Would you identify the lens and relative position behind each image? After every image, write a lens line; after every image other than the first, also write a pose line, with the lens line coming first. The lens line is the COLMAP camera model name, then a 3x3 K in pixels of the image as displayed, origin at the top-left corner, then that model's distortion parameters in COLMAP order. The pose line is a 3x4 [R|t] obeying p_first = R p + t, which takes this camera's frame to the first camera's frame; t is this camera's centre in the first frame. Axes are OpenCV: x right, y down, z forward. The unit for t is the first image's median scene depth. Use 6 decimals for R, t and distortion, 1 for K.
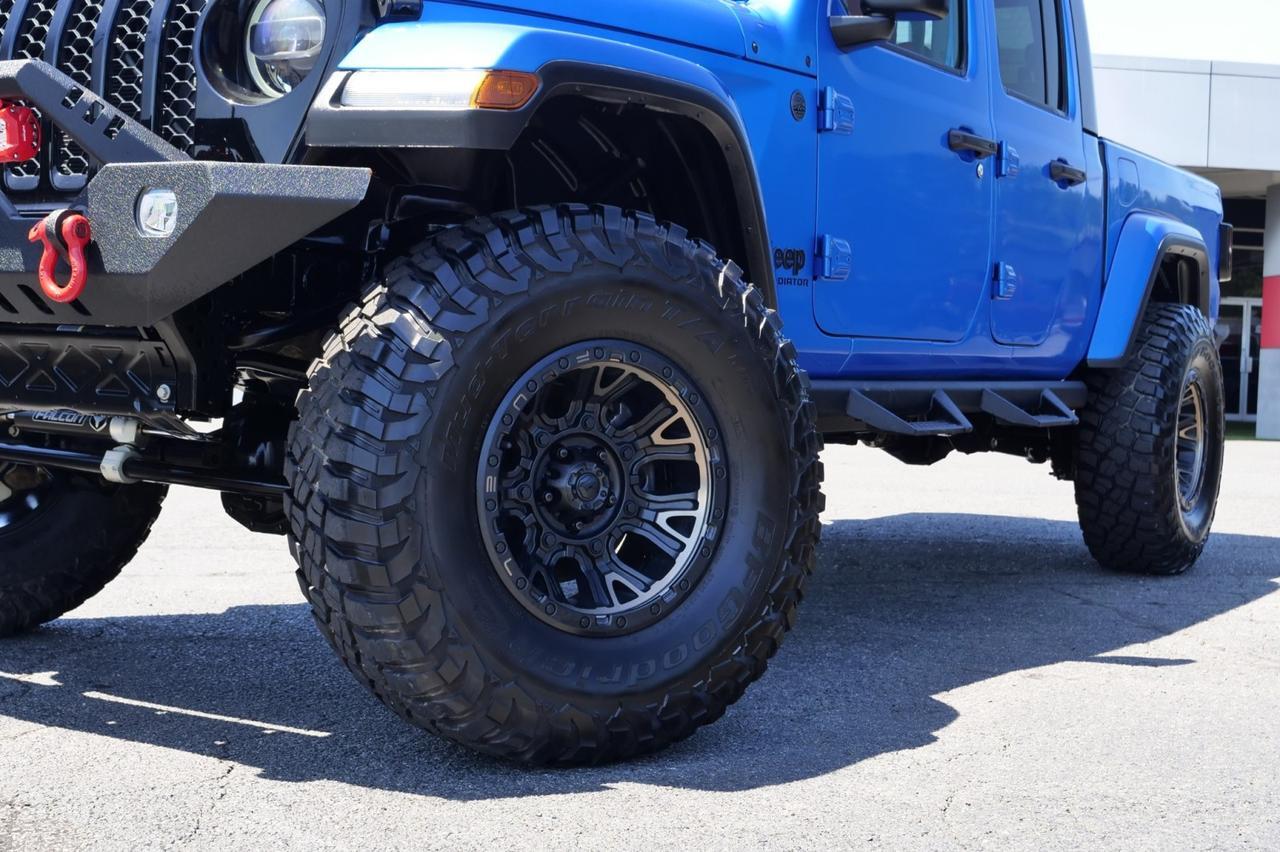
lens RADIAL K [[2149.4, 0, 643.0], [0, 2149.4, 422.4], [0, 0, 1]] dist [0.004086, 0.000000]
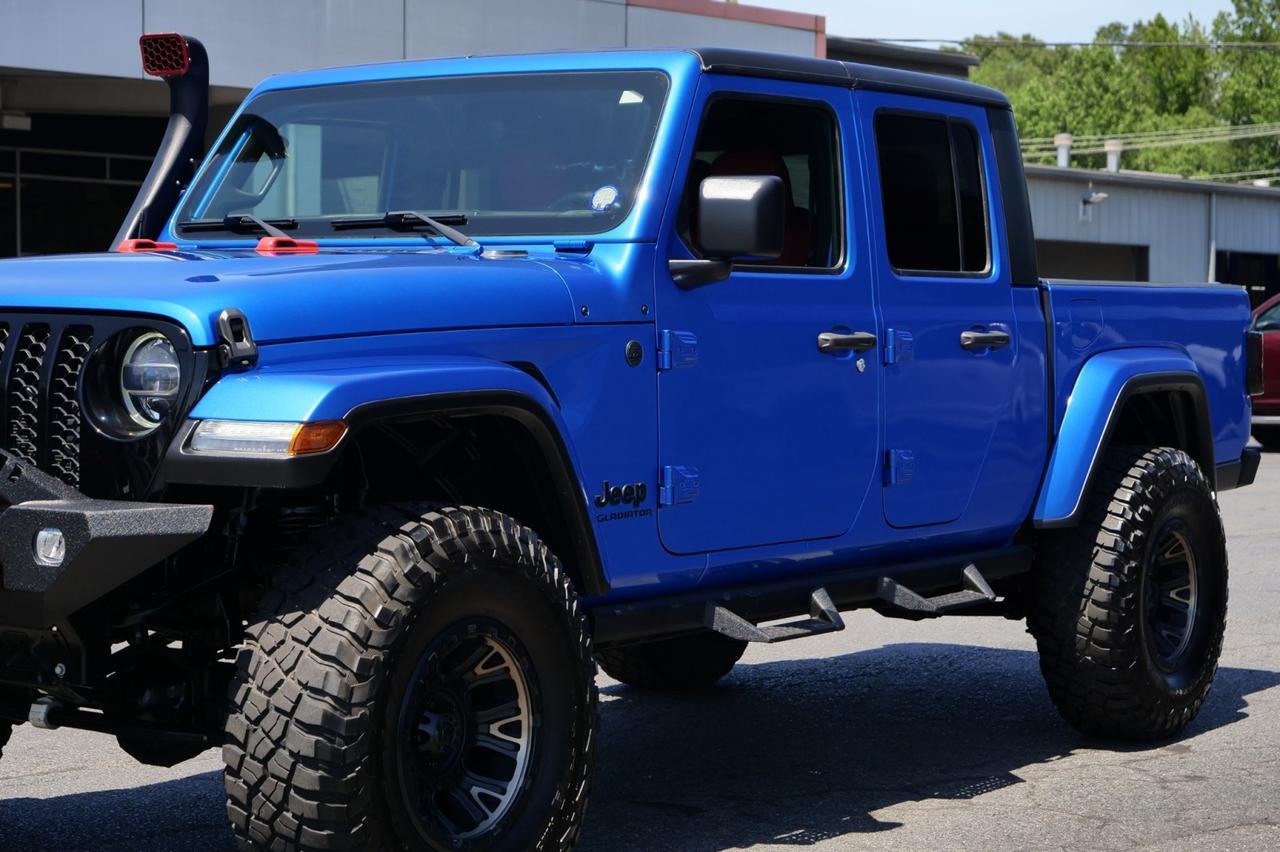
lens RADIAL K [[3097.7, 0, 645.3], [0, 3097.7, 420.6], [0, 0, 1]] dist [0.006103, 0.000000]
pose [[0.998653, -0.026325, -0.044718, 0.196512], [0.025873, 0.999608, -0.010656, -0.128128], [0.044981, 0.009485, 0.998943, -0.767536]]
